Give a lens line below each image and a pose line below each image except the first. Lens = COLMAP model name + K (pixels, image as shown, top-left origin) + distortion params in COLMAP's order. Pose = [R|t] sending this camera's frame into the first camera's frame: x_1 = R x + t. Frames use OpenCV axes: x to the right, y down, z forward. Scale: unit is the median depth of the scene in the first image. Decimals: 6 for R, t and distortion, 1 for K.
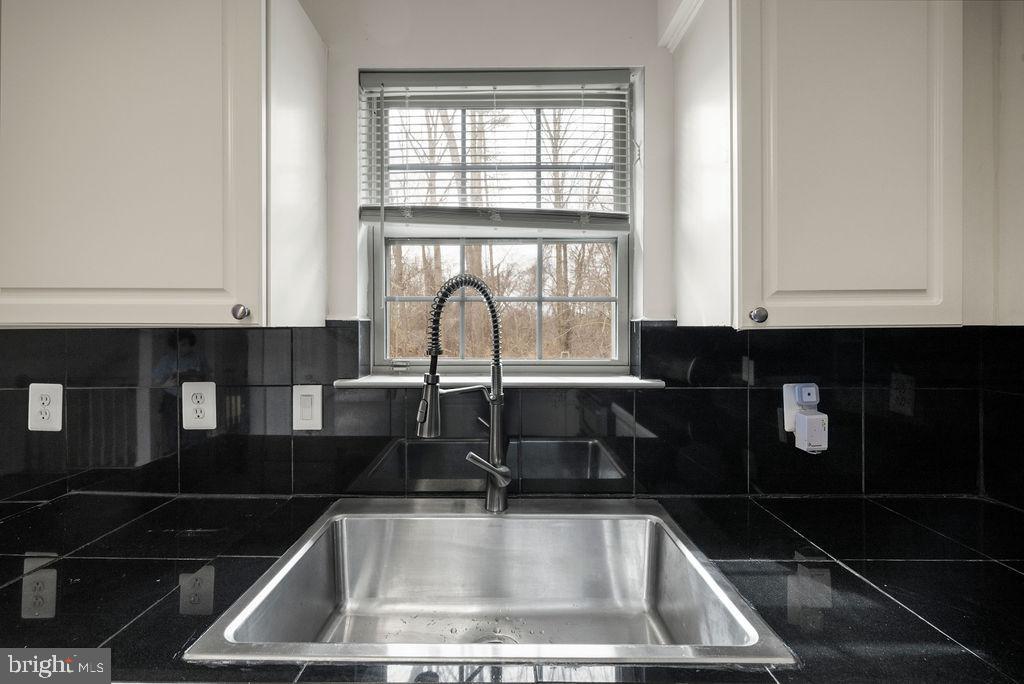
lens RADIAL K [[432.9, 0, 510.5], [0, 432.9, 336.4], [0, 0, 1]] dist [0.000995, 0.000188]
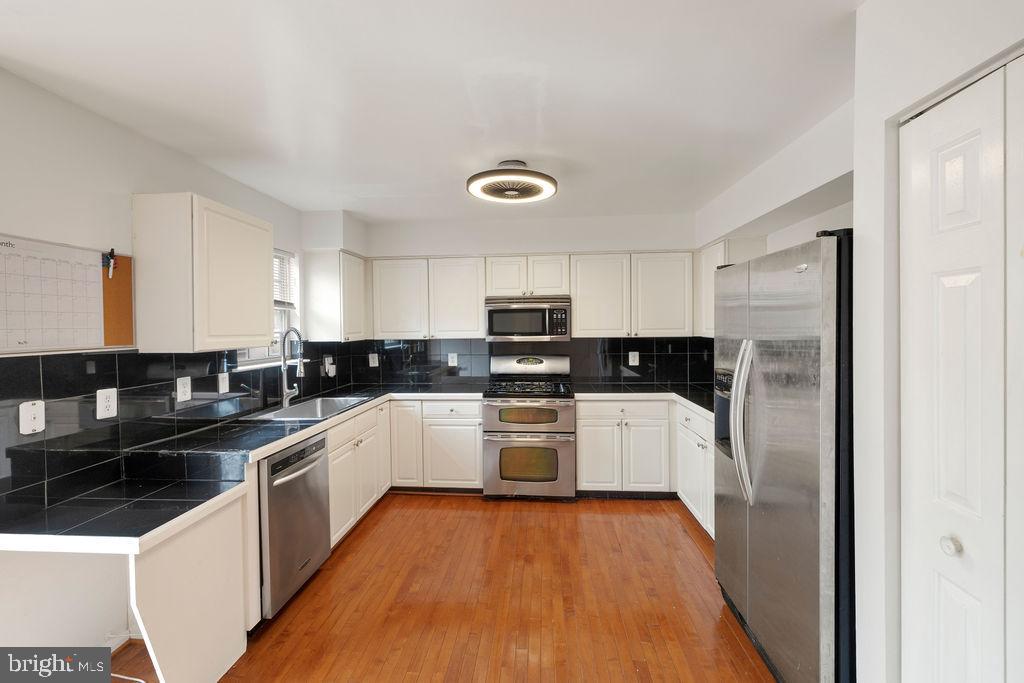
lens RADIAL K [[432.9, 0, 514.7], [0, 432.9, 337.0], [0, 0, 1]] dist [0.000995, 0.000188]
pose [[0.064306, -0.024000, 0.997642, -2.614439], [0.026271, 0.999405, 0.022349, -0.086574], [-0.997584, 0.024772, 0.064898, -0.675851]]
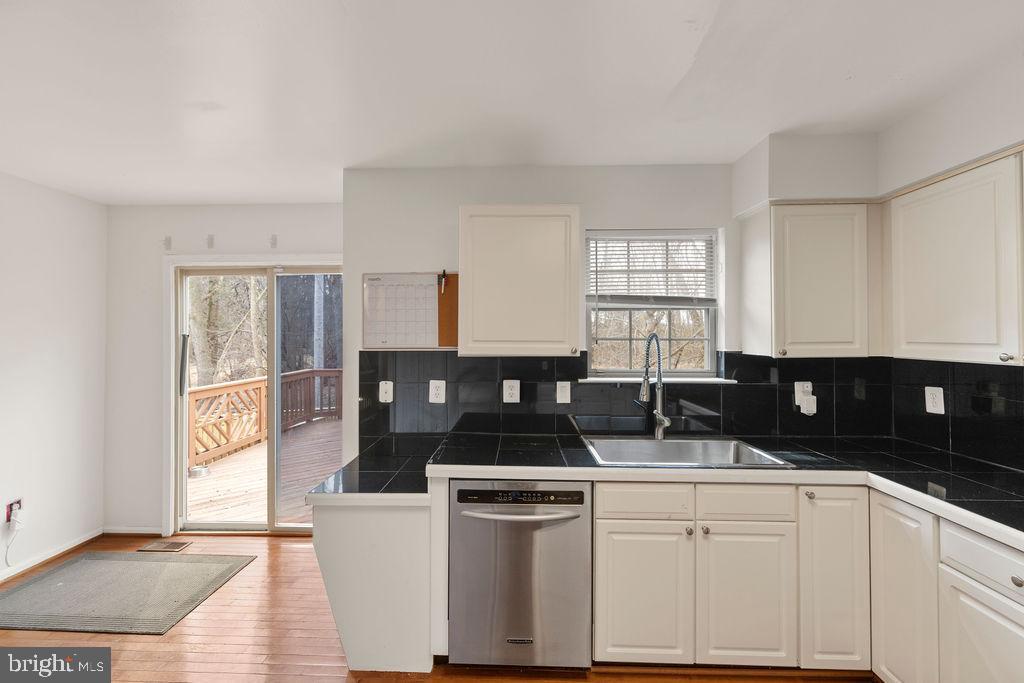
lens RADIAL K [[432.9, 0, 510.5], [0, 432.9, 333.0], [0, 0, 1]] dist [0.000995, 0.000188]
pose [[0.999563, 0.000562, -0.029541, -0.666894], [-0.001247, 0.999730, -0.023188, -0.074076], [0.029520, 0.023215, 0.999295, -1.114712]]
